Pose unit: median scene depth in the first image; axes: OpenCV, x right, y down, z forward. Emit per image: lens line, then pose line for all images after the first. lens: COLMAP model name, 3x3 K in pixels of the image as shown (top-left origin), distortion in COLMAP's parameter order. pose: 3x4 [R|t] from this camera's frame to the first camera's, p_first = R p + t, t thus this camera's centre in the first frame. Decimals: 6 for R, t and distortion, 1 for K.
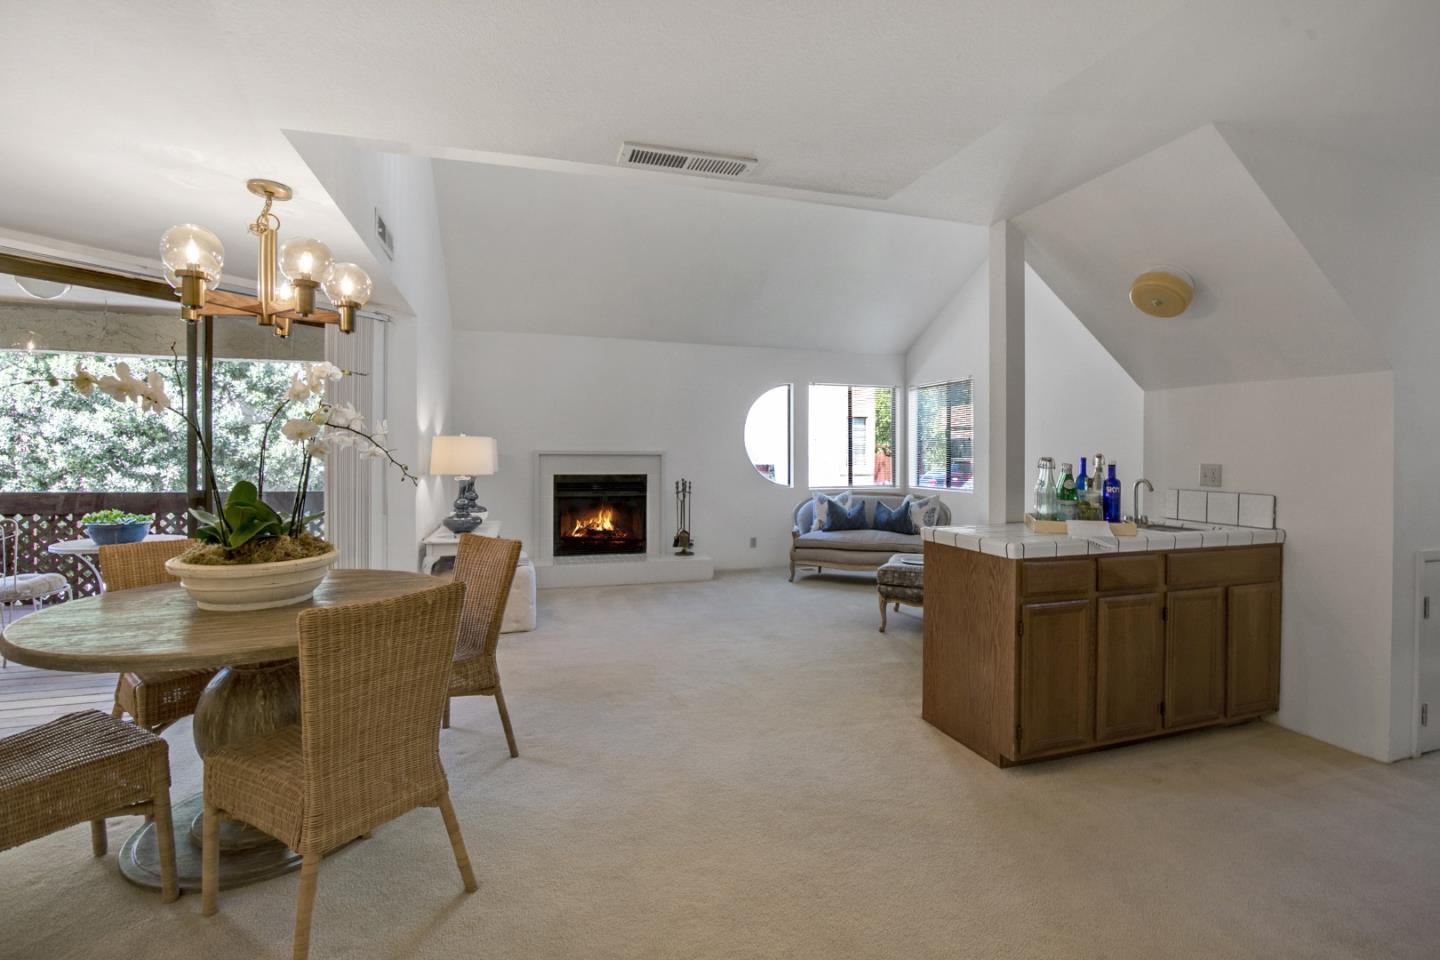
lens RADIAL K [[685.5, 0, 743.1], [0, 685.5, 460.8], [0, 0, 1]] dist [-0.027269, 0.002697]
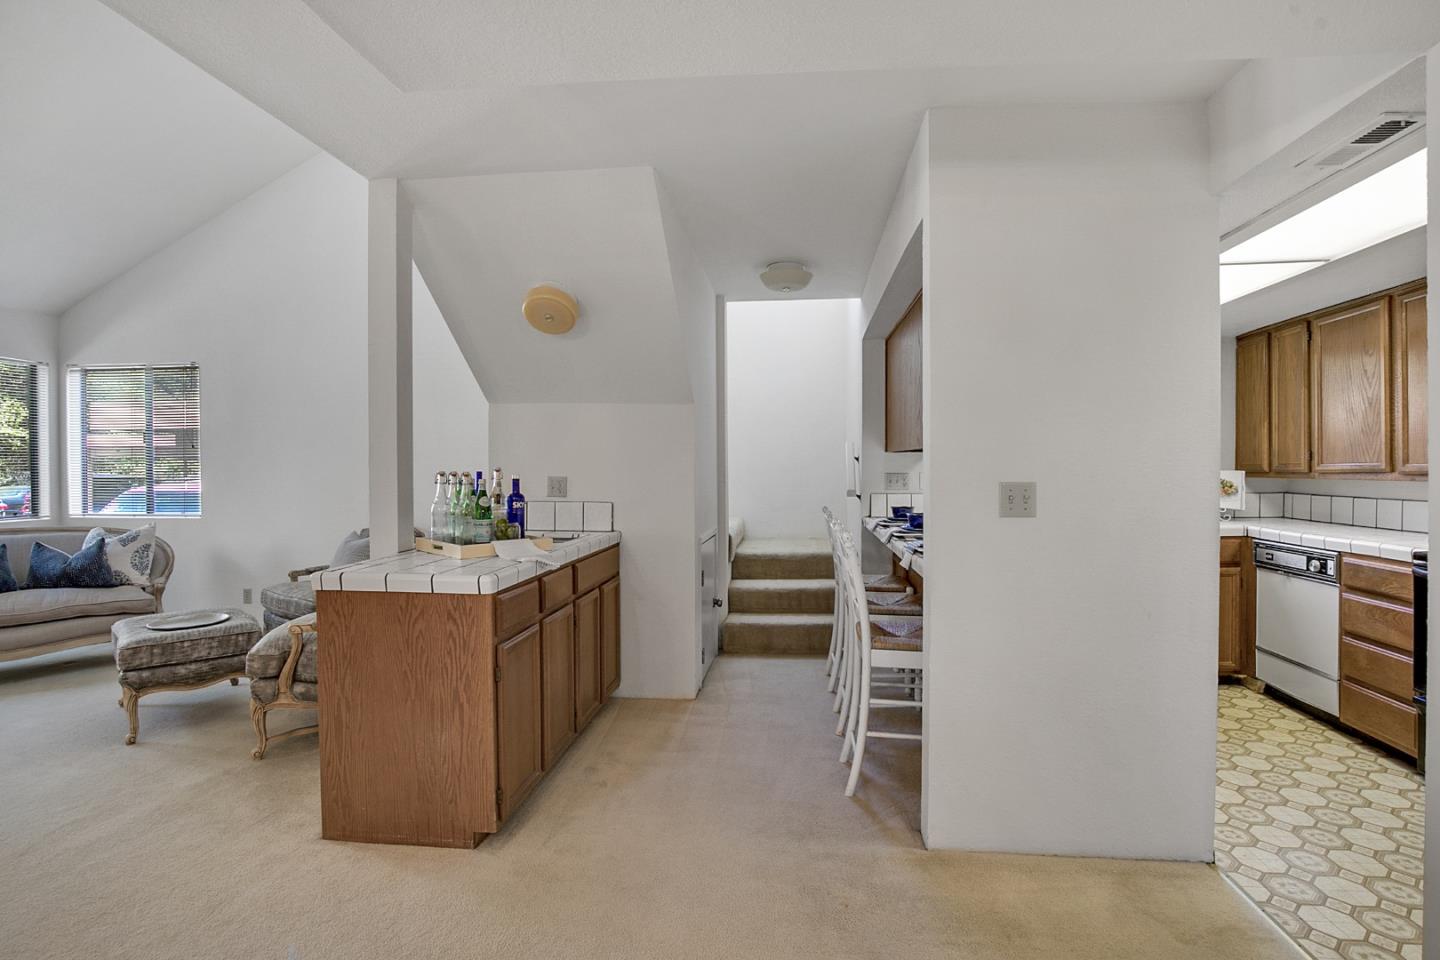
lens RADIAL K [[685.5, 0, 737.4], [0, 685.5, 473.2], [0, 0, 1]] dist [-0.027269, 0.002697]
pose [[0.399638, -0.013568, 0.916573, -0.126047], [0.010599, 0.999892, 0.010180, -0.005151], [-0.916612, 0.005647, 0.399739, 0.194279]]
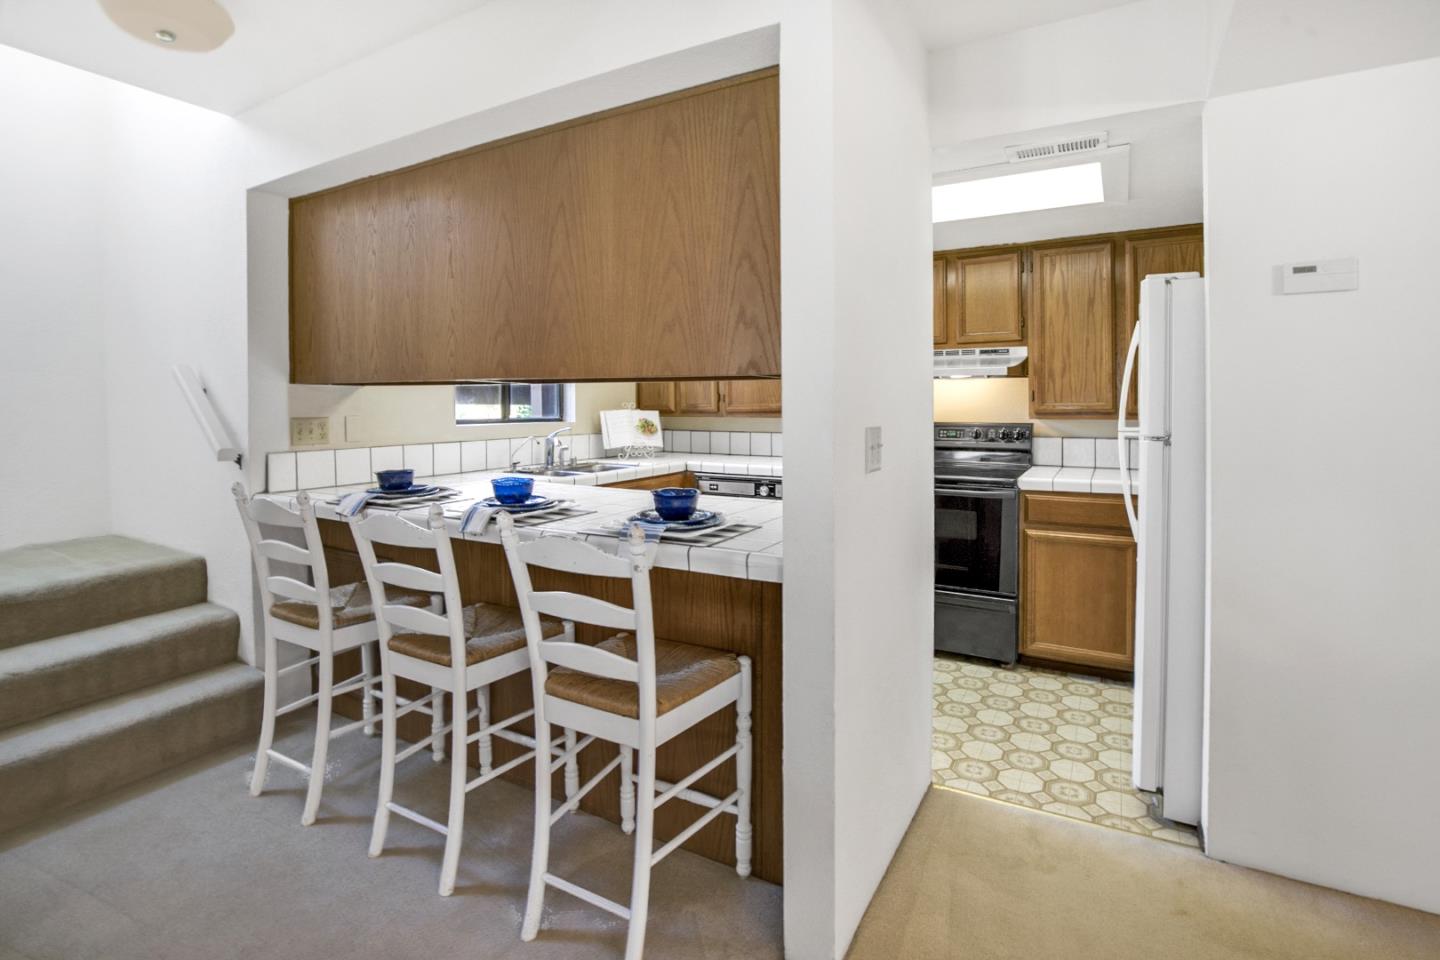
lens RADIAL K [[685.5, 0, 747.4], [0, 685.5, 412.7], [0, 0, 1]] dist [-0.027269, 0.002697]
pose [[-0.677985, -0.011328, 0.734989, 0.126922], [0.003350, 0.999823, 0.018500, -0.006839], [-0.735068, 0.015005, -0.677827, 0.478172]]
